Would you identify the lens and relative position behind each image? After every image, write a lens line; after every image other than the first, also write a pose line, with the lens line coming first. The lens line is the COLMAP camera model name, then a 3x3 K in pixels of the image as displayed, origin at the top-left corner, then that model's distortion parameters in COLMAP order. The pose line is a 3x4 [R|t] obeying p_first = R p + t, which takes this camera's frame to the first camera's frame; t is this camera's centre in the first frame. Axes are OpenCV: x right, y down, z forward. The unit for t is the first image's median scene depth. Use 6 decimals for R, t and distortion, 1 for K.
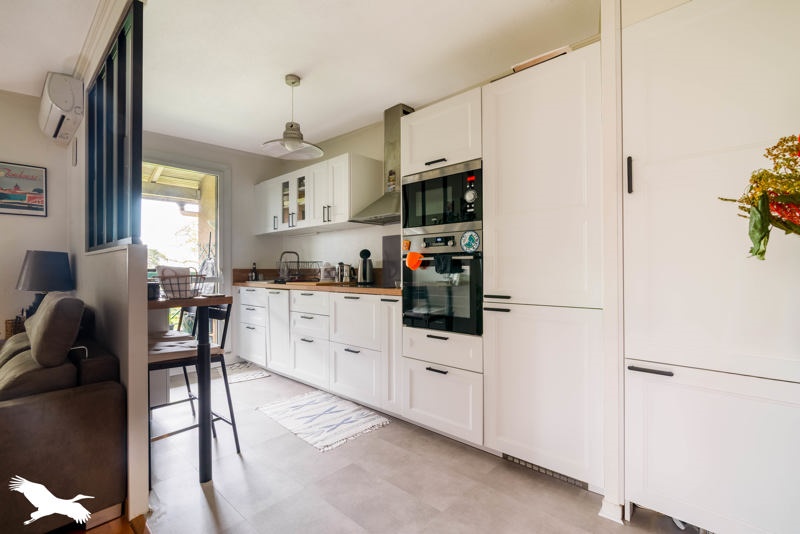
lens RADIAL K [[370.8, 0, 396.2], [0, 370.8, 269.3], [0, 0, 1]] dist [0.003426, 0.000126]
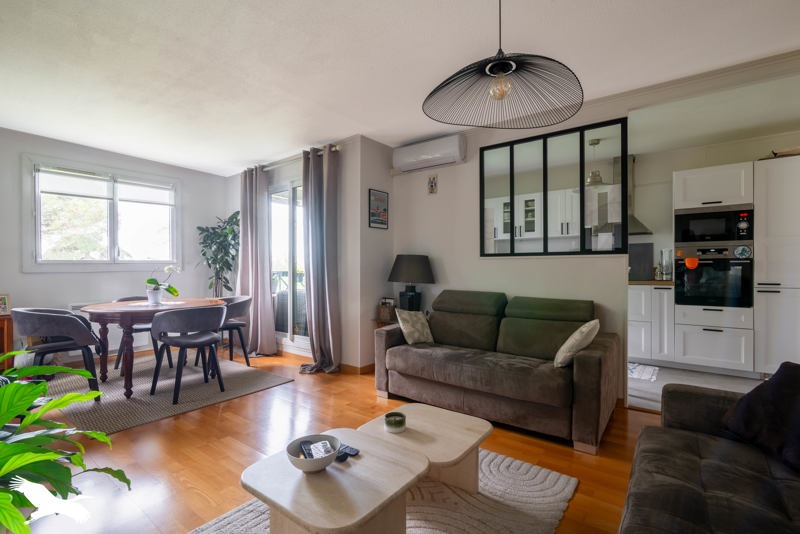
lens RADIAL K [[370.8, 0, 403.3], [0, 370.8, 271.1], [0, 0, 1]] dist [0.003426, 0.000126]
pose [[0.992198, -0.000763, 0.124671, -1.536705], [0.000054, 0.999984, 0.005695, 0.002035], [-0.124674, -0.005644, 0.992182, -0.484980]]
